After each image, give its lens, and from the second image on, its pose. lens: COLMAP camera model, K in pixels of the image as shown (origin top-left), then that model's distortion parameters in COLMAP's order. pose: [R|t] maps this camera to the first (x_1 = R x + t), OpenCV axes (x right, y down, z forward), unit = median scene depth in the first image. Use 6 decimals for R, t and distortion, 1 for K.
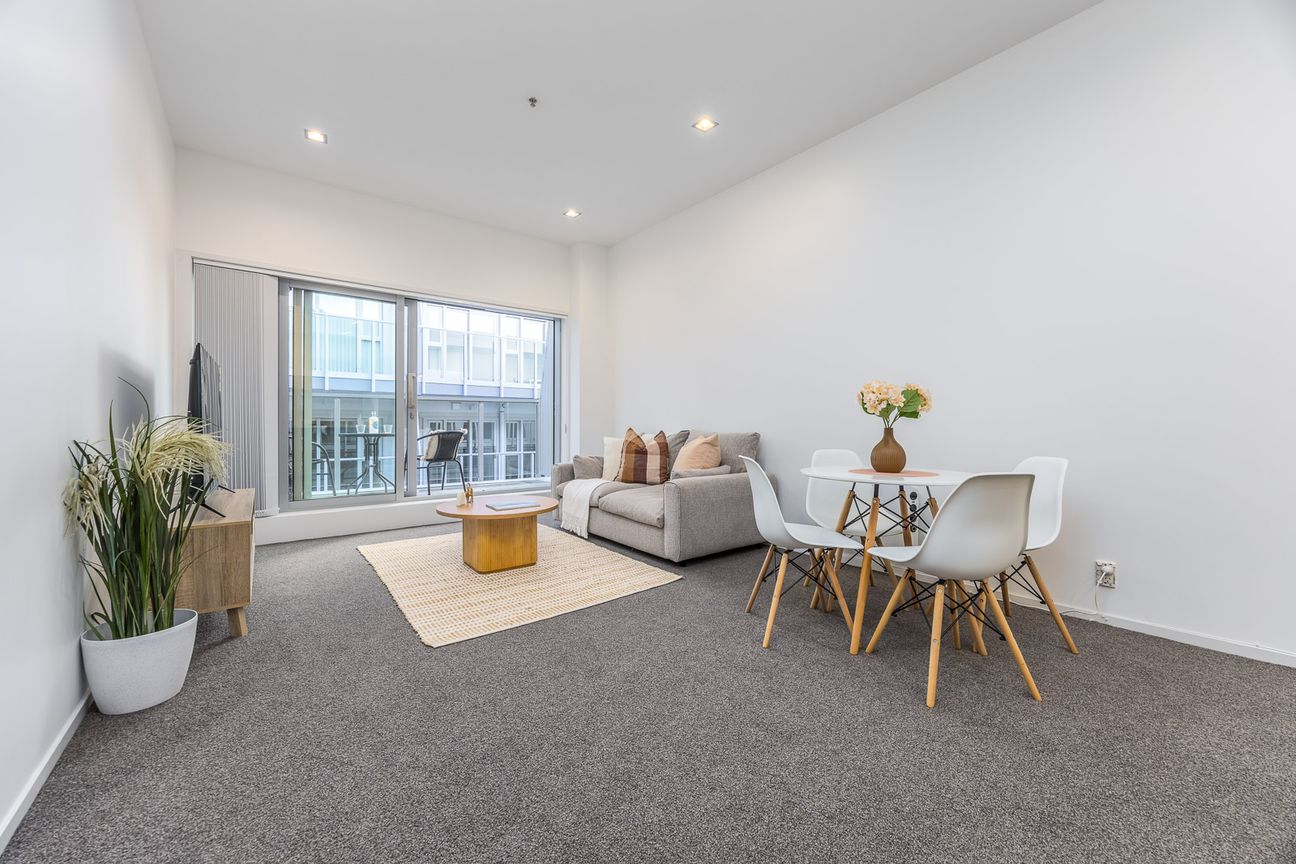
lens RADIAL K [[497.8, 0, 640.5], [0, 497.8, 428.9], [0, 0, 1]] dist [-0.000738, -0.000422]
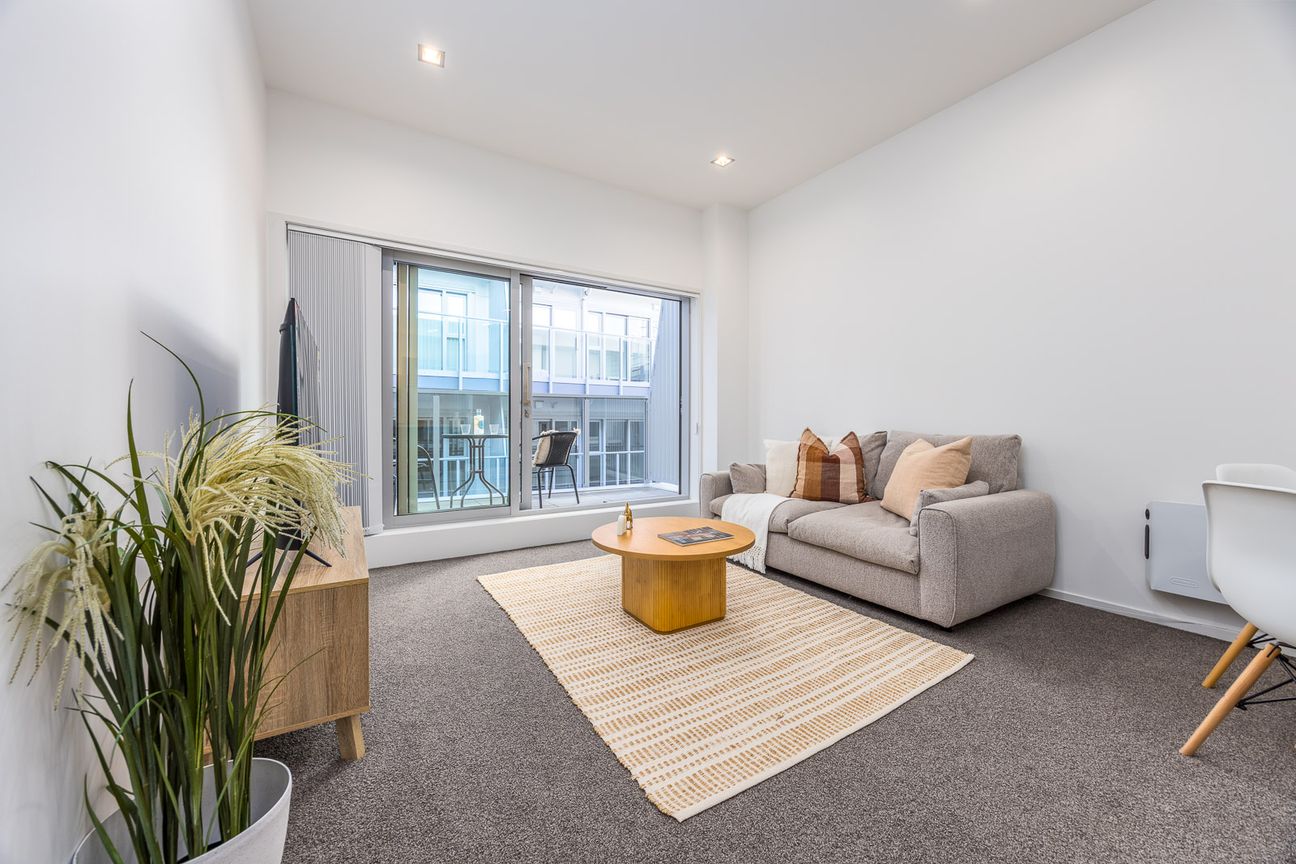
lens RADIAL K [[492.2, 0, 648.9], [0, 492.2, 428.4], [0, 0, 1]] dist [-0.000162, 0.000363]
pose [[0.994735, -0.000978, -0.102474, -0.233387], [0.001201, 0.999997, 0.002113, -0.004336], [0.102472, -0.002225, 0.994733, 0.264326]]
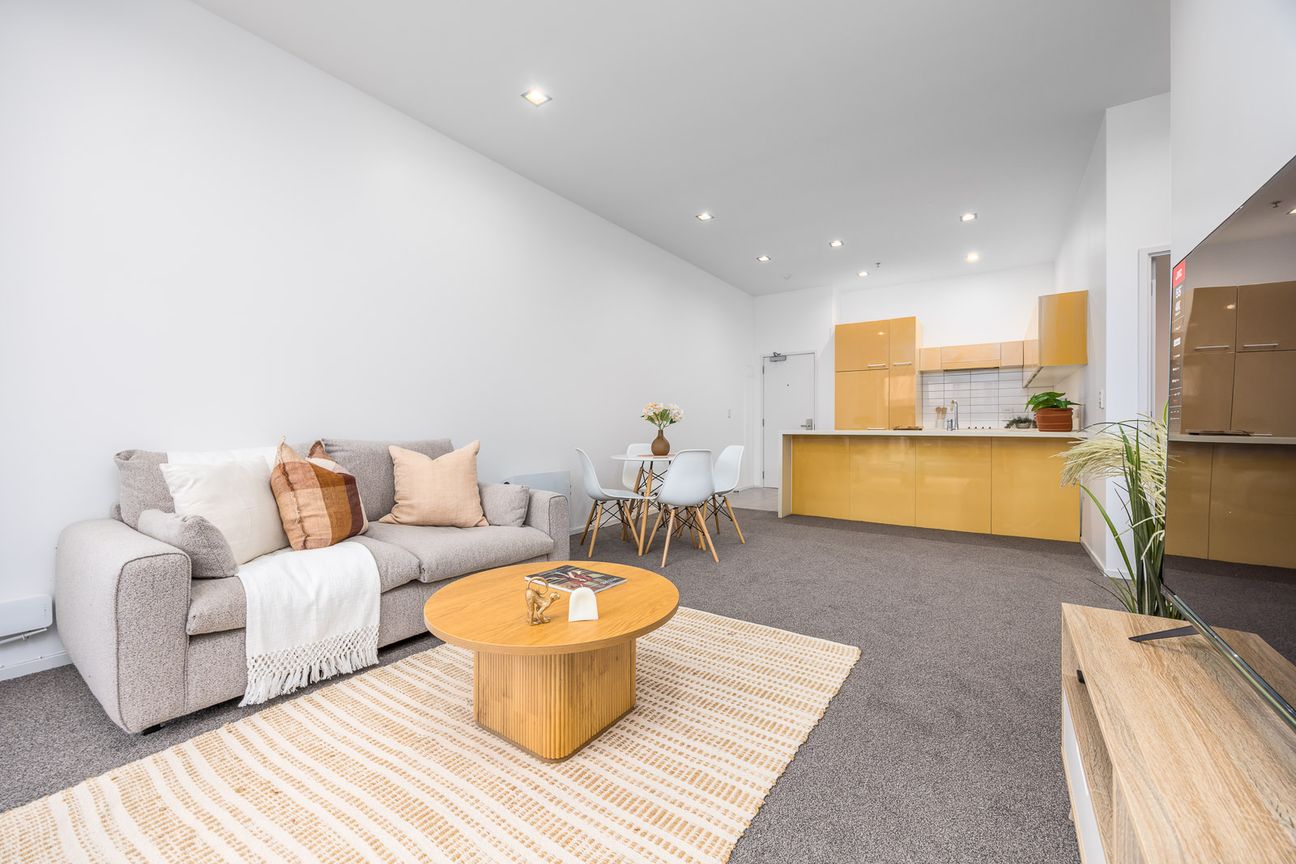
lens RADIAL K [[492.2, 0, 647.9], [0, 492.2, 428.8], [0, 0, 1]] dist [-0.000162, 0.000363]
pose [[-0.298375, -0.005210, 0.954435, -0.741698], [0.010733, 0.999904, 0.008814, -0.013803], [-0.954388, 0.012873, -0.298290, 1.015418]]
